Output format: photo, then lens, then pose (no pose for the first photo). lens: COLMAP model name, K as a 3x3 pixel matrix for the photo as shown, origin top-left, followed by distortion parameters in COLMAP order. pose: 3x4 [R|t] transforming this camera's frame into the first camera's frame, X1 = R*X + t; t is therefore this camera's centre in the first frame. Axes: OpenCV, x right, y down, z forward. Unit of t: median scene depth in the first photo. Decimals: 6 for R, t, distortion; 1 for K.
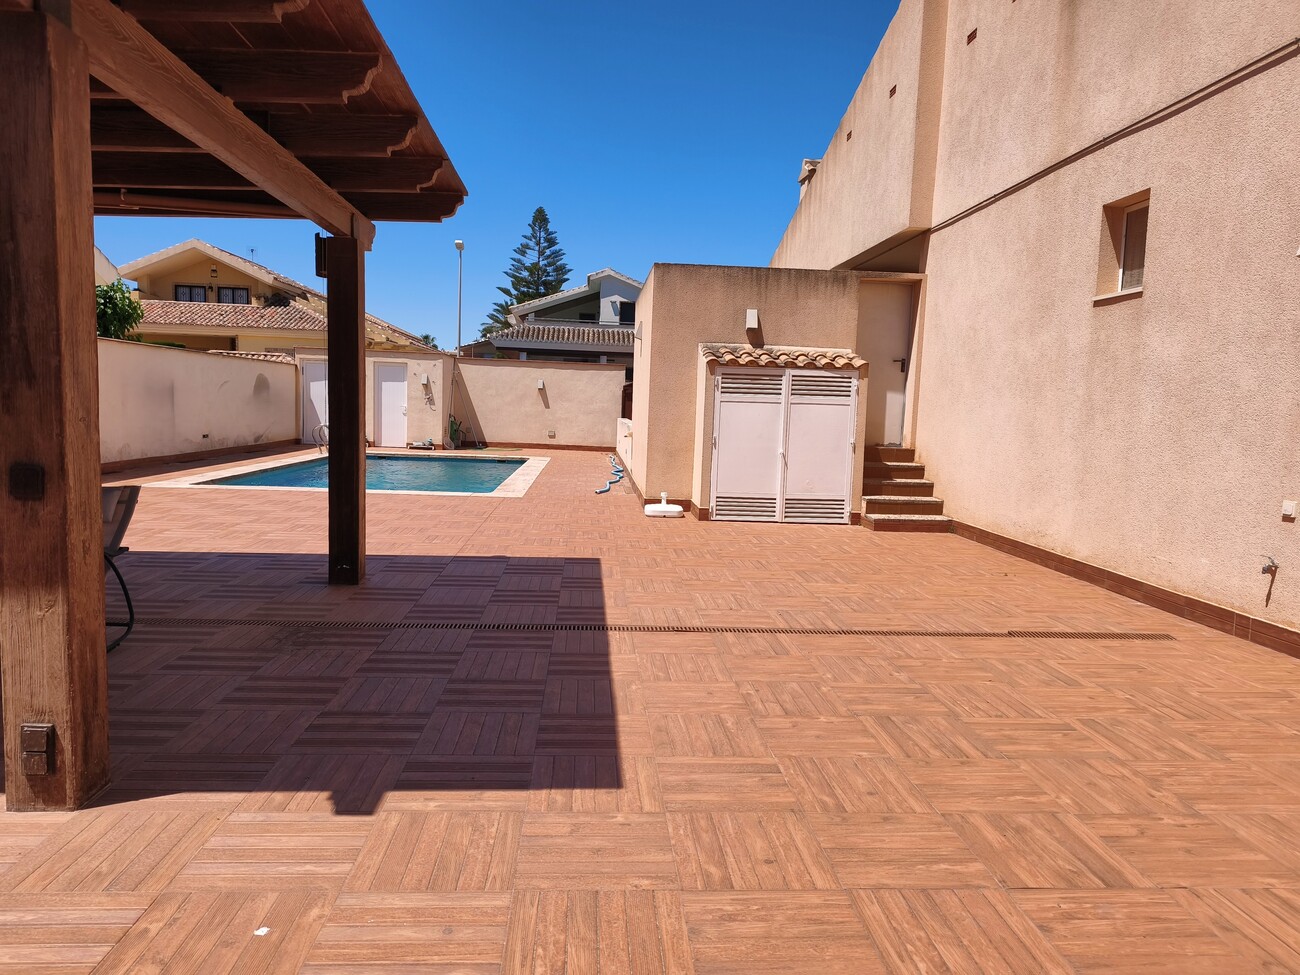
lens RADIAL K [[865.4, 0, 649.5], [0, 865.4, 484.4], [0, 0, 1]] dist [0.026042, -0.025176]
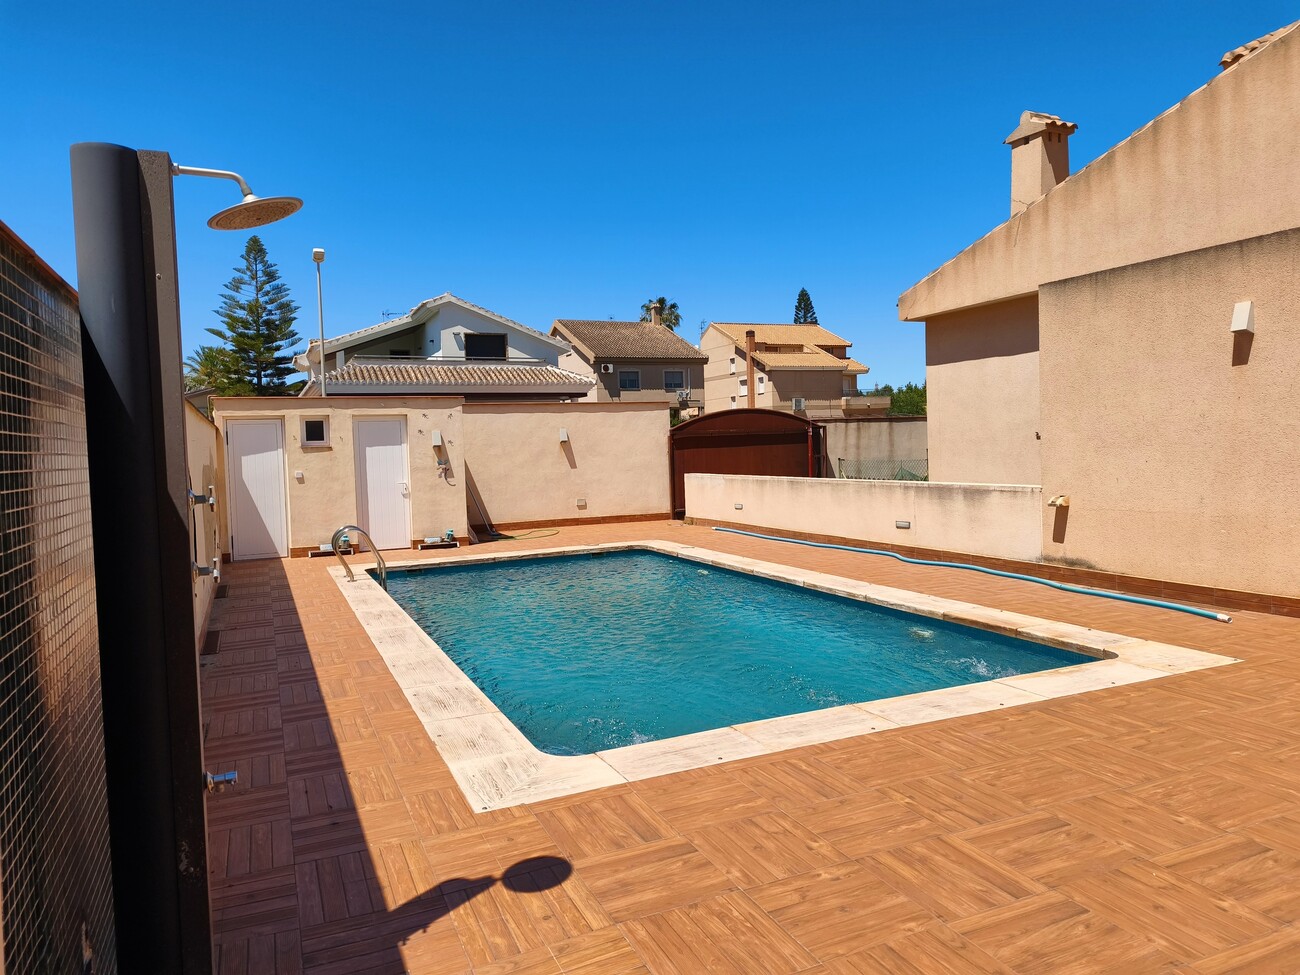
lens RADIAL K [[865.4, 0, 647.6], [0, 865.4, 492.7], [0, 0, 1]] dist [0.026042, -0.025176]
pose [[0.941627, -0.085845, 0.325530, -0.142285], [0.097164, 0.995094, -0.018643, -0.023811], [-0.322333, 0.049185, 0.945348, 0.151675]]
